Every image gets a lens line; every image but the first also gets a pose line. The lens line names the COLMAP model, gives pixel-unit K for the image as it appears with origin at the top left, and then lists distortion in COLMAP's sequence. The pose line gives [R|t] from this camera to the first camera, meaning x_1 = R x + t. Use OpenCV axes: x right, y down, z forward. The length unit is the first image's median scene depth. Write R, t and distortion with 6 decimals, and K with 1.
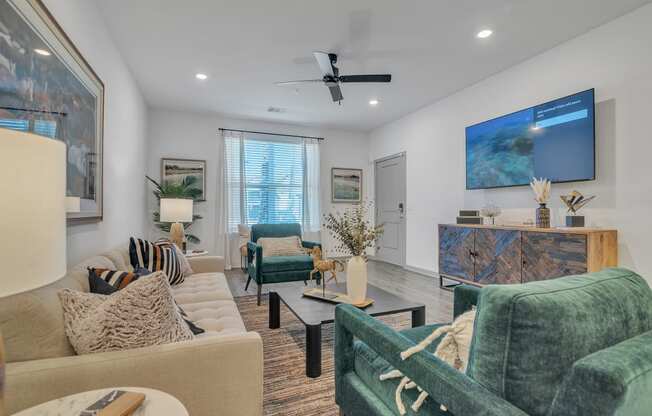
lens RADIAL K [[301.6, 0, 326.3], [0, 301.6, 208.8], [0, 0, 1]] dist [-0.018114, 0.001670]
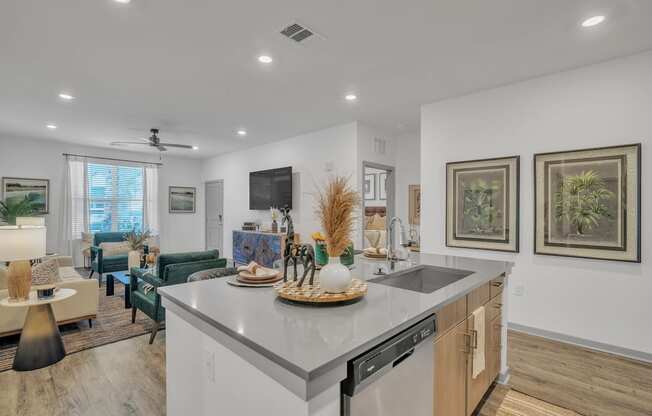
lens RADIAL K [[301.6, 0, 324.4], [0, 301.6, 209.3], [0, 0, 1]] dist [-0.018114, 0.001670]
pose [[0.917551, 0.006678, 0.397561, 0.143890], [-0.009301, 0.999946, 0.004671, -0.060459], [-0.397509, -0.007984, 0.917564, -0.554623]]
